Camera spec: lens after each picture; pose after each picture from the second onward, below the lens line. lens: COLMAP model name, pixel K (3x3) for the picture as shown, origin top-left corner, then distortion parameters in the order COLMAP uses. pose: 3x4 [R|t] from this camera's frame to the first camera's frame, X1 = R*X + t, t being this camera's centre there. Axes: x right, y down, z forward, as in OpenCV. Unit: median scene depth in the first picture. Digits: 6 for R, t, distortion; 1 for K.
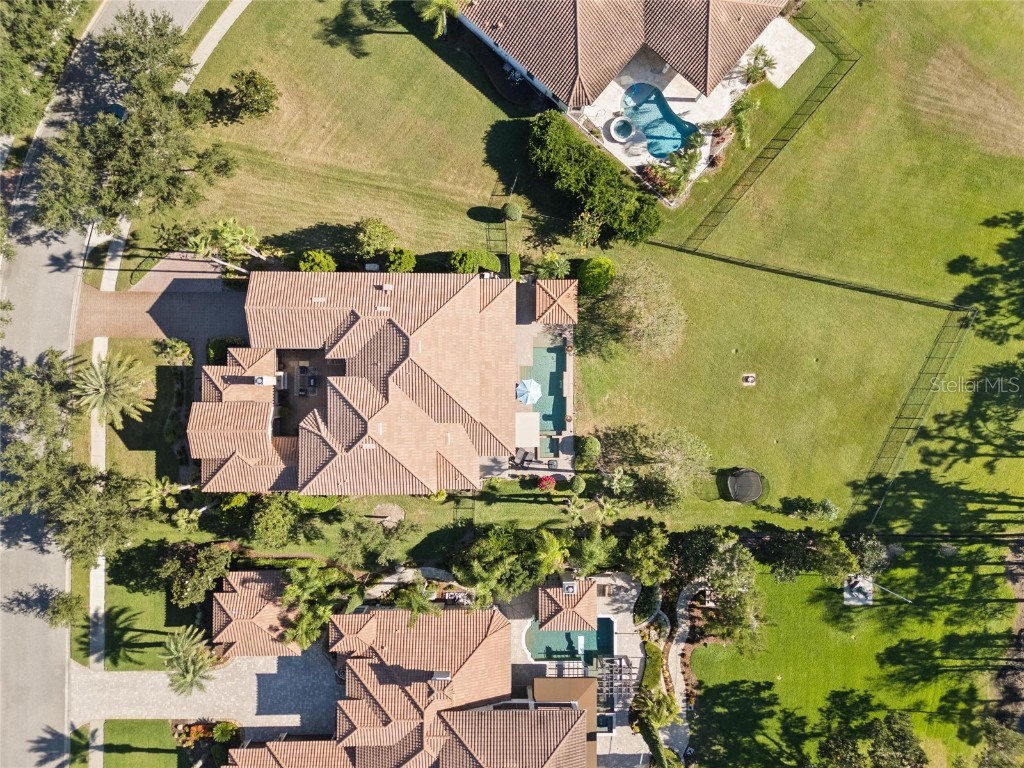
lens RADIAL K [[749.4, 0, 512.0], [0, 749.4, 384.0], [0, 0, 1]] dist [0.078886, -0.084736]
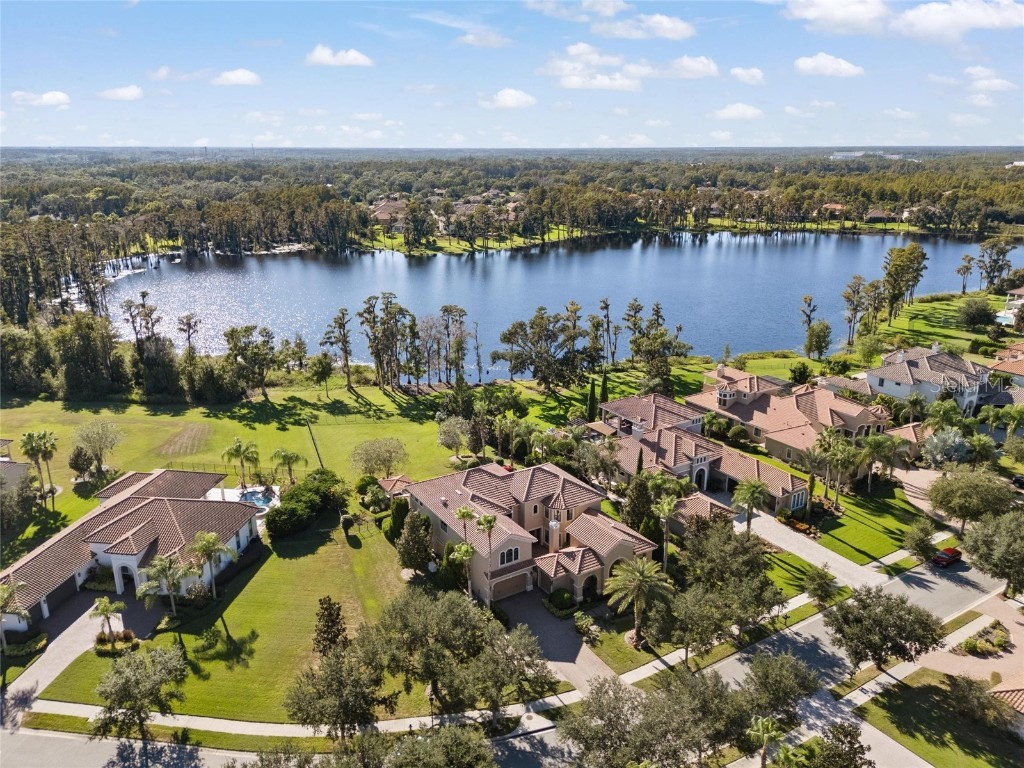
lens RADIAL K [[749.4, 0, 512.0], [0, 749.4, 384.0], [0, 0, 1]] dist [0.078886, -0.084736]
pose [[-0.534883, -0.280230, 0.797102, -1.122781], [0.844826, -0.162867, 0.509650, -0.609426], [-0.012997, 0.946016, 0.323860, 0.333166]]
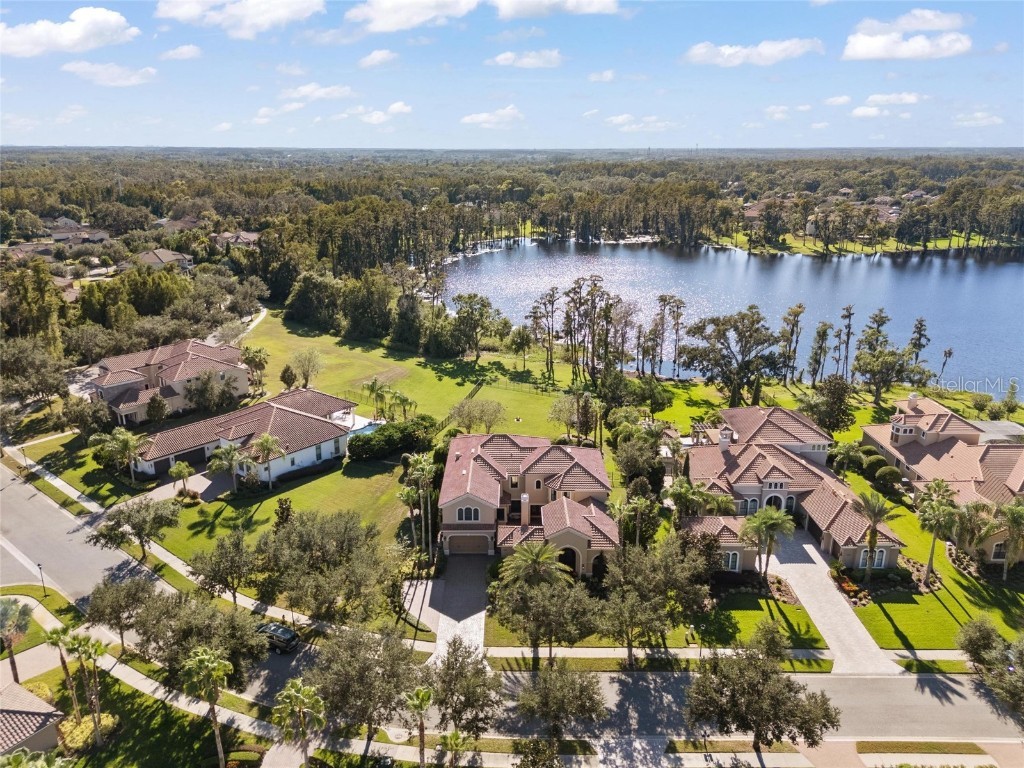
lens RADIAL K [[749.4, 0, 512.0], [0, 749.4, 384.0], [0, 0, 1]] dist [0.078886, -0.084736]
pose [[-0.004040, -0.326146, 0.945311, -1.327108], [0.999991, -0.002259, 0.003494, -0.026995], [0.000996, 0.945317, 0.326152, 0.369939]]
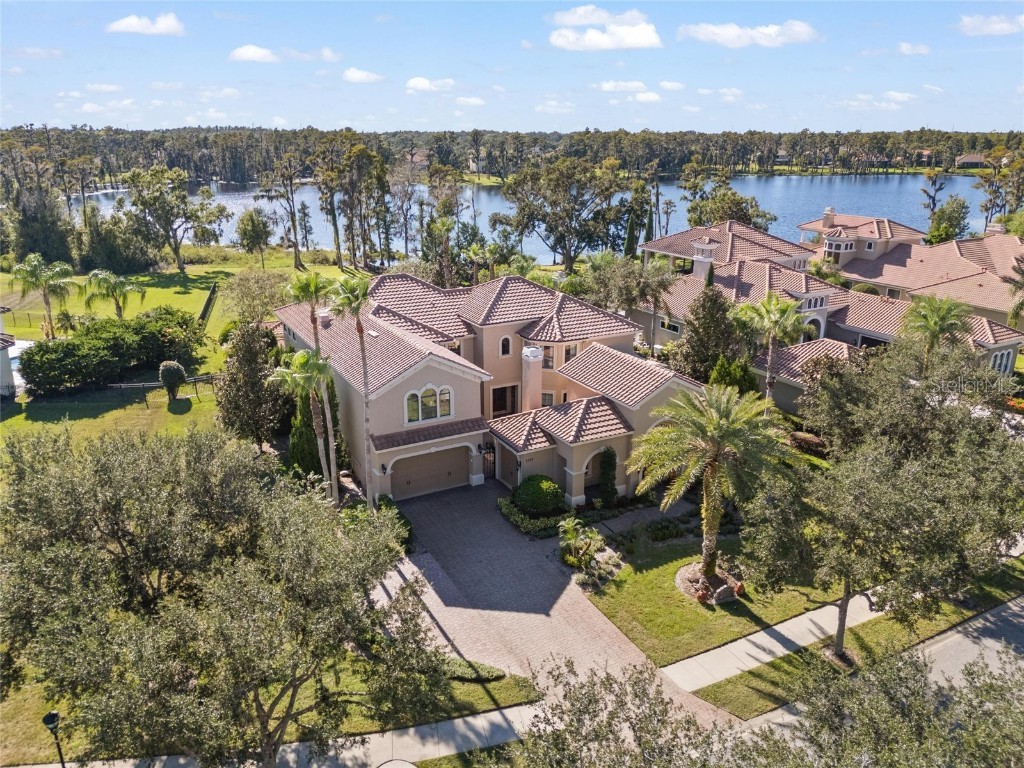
lens RADIAL K [[749.4, 0, 512.0], [0, 749.4, 384.0], [0, 0, 1]] dist [0.078886, -0.084736]
pose [[-0.478712, -0.300797, 0.824837, -0.757309], [0.877890, -0.151145, 0.454383, -0.271464], [-0.012007, 0.941635, 0.336421, 0.743808]]
